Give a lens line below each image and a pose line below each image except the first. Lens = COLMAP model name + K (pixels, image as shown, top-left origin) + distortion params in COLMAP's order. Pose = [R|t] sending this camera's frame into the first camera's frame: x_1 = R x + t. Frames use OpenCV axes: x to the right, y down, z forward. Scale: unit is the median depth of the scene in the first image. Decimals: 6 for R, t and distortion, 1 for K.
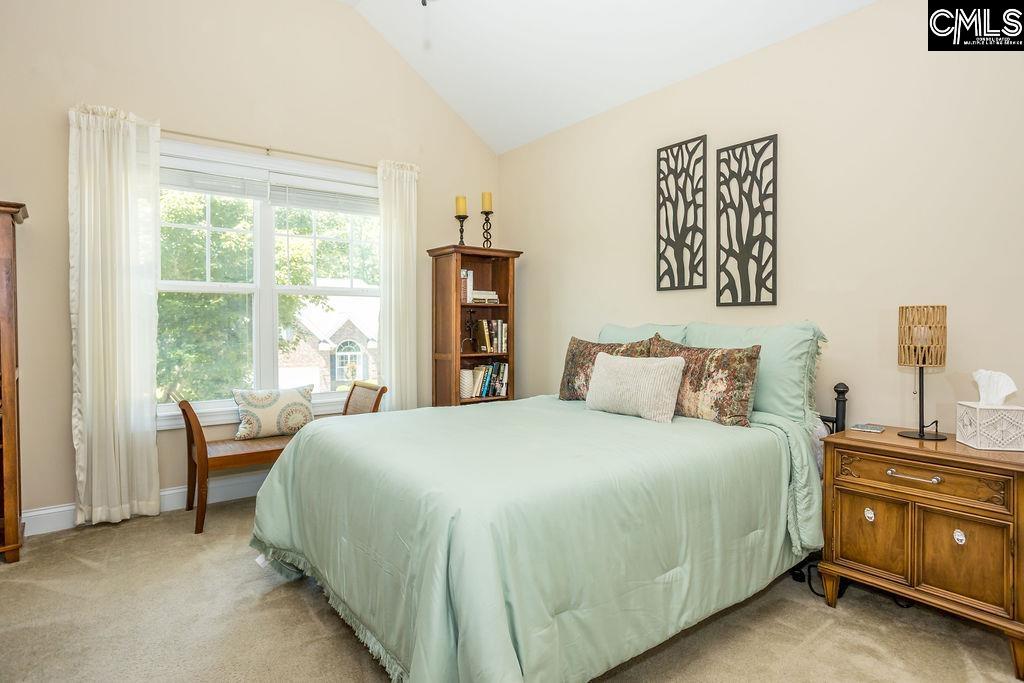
lens RADIAL K [[556.5, 0, 508.2], [0, 556.5, 333.8], [0, 0, 1]] dist [-0.021406, 0.000227]
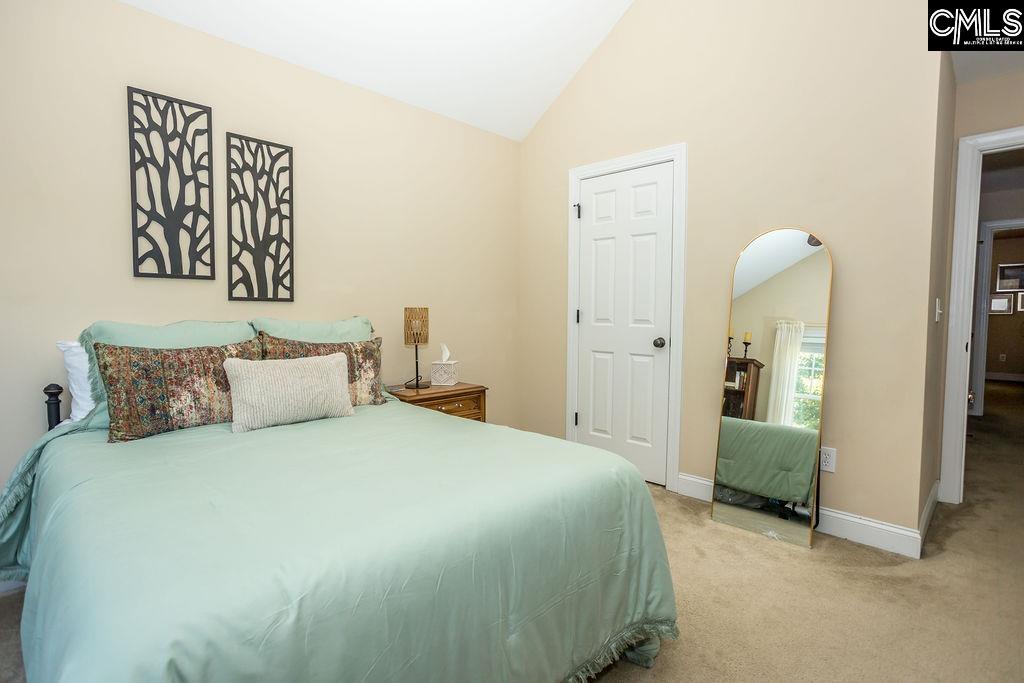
lens RADIAL K [[518.4, 0, 507.4], [0, 518.4, 344.3], [0, 0, 1]] dist [-0.023851, 0.012209]
pose [[-0.135924, -0.067132, 0.988442, -0.570355], [0.008367, 0.997588, 0.068903, -0.031989], [-0.990684, 0.017636, -0.135034, 0.661962]]
